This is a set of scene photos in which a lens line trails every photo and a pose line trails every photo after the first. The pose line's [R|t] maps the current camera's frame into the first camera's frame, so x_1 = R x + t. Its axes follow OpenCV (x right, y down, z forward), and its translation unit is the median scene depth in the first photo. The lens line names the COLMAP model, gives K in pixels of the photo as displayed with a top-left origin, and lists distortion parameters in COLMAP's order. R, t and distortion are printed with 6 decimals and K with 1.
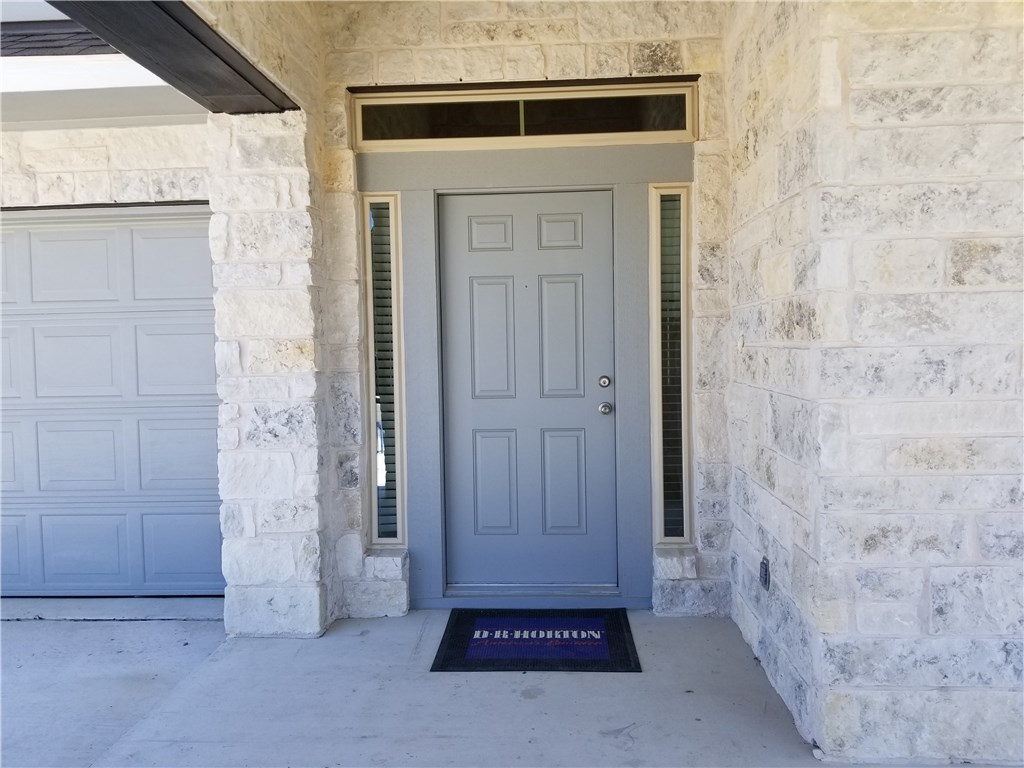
lens RADIAL K [[798.6, 0, 518.5], [0, 798.6, 374.8], [0, 0, 1]] dist [0.058125, -0.083399]
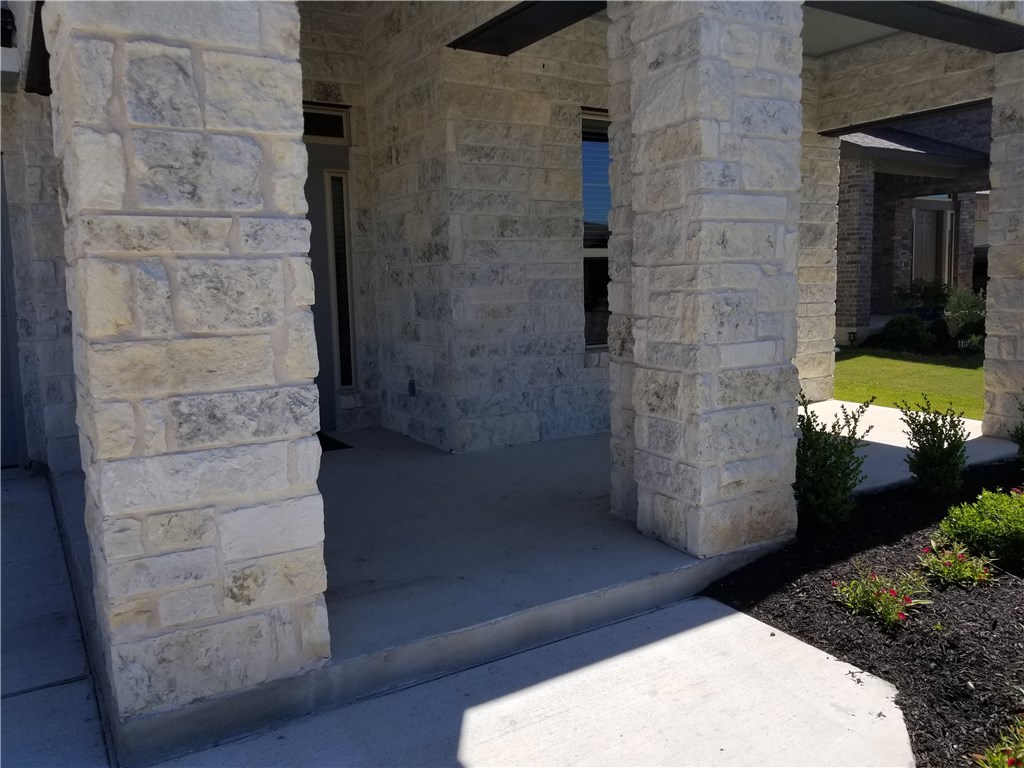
lens RADIAL K [[798.6, 0, 504.2], [0, 798.6, 383.1], [0, 0, 1]] dist [0.058125, -0.083399]
pose [[0.823086, -0.067662, 0.563872, -0.723682], [0.030994, 0.996749, 0.074364, 0.126615], [-0.567071, -0.043732, 0.822507, -0.847115]]
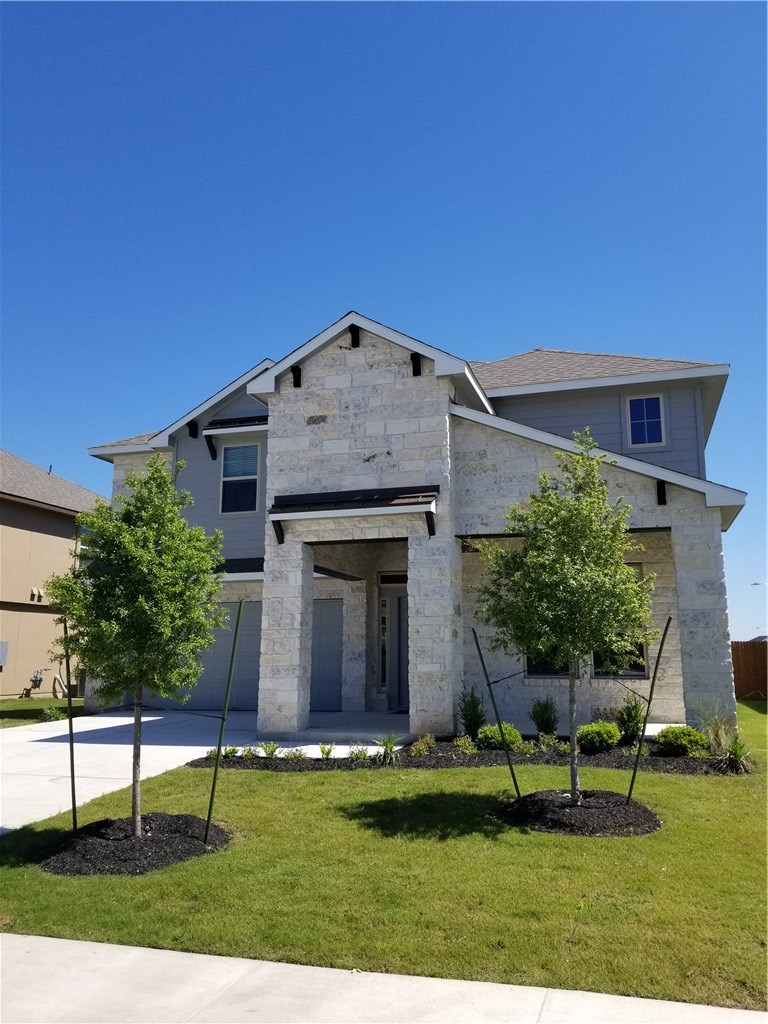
lens RADIAL K [[798.6, 0, 394.6], [0, 798.6, 507.9], [0, 0, 1]] dist [0.058125, -0.083399]
pose [[0.969741, -0.026833, -0.242655, 1.267060], [-0.028020, 0.975140, -0.219809, 0.304032], [0.242521, 0.219957, 0.944882, -4.197208]]
